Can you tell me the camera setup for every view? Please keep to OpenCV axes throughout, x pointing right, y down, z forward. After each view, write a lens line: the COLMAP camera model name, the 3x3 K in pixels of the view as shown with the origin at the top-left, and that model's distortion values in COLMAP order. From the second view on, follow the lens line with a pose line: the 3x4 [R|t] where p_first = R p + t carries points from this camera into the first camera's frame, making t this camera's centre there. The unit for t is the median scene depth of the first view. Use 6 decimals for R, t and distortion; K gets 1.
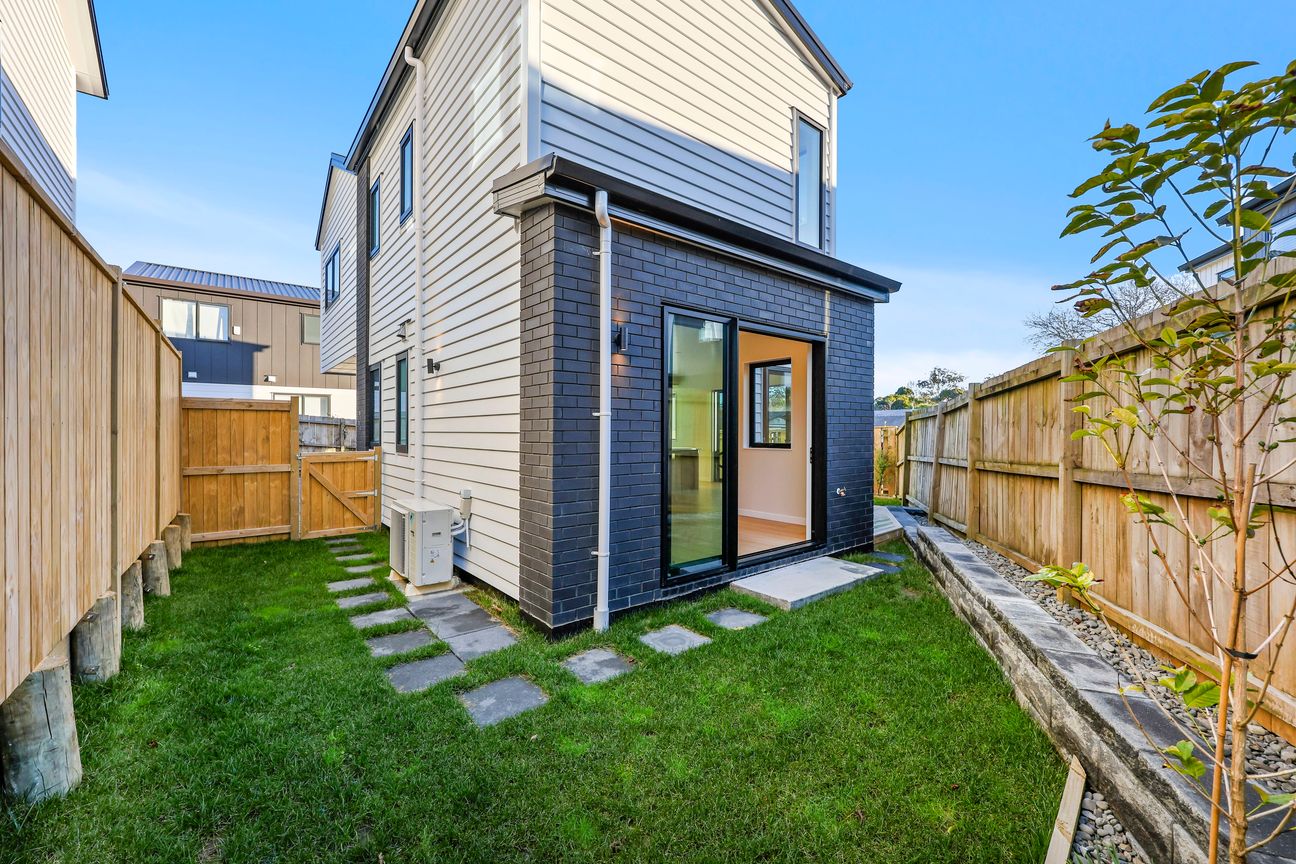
lens RADIAL K [[526.3, 0, 649.3], [0, 526.3, 430.4], [0, 0, 1]] dist [-0.004753, -0.000137]
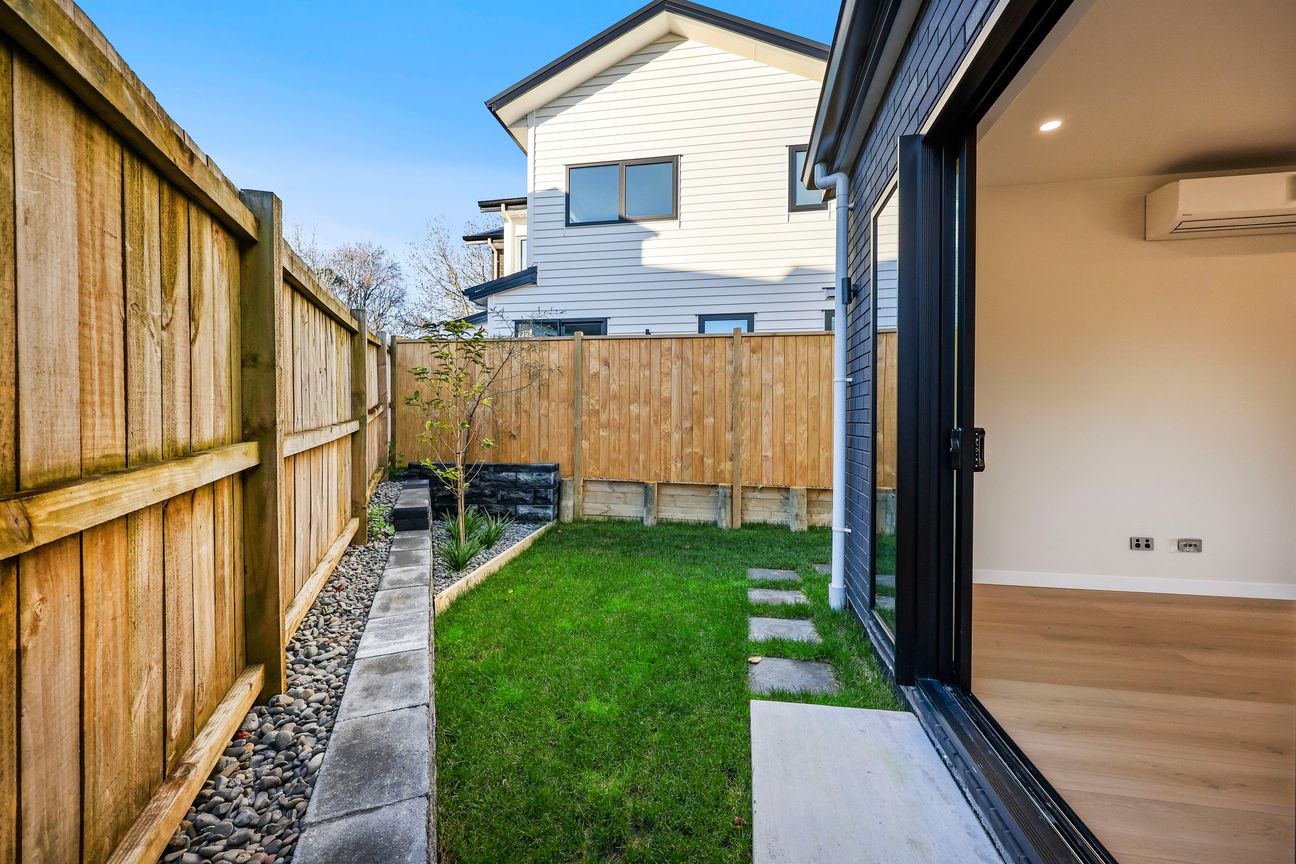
lens RADIAL K [[526.3, 0, 648.6], [0, 526.3, 428.5], [0, 0, 1]] dist [-0.004753, -0.000137]
pose [[-0.762722, 0.004384, -0.646711, 0.958494], [-0.003270, 0.999938, 0.010635, 0.063234], [0.646718, 0.010226, -0.762661, 1.859320]]
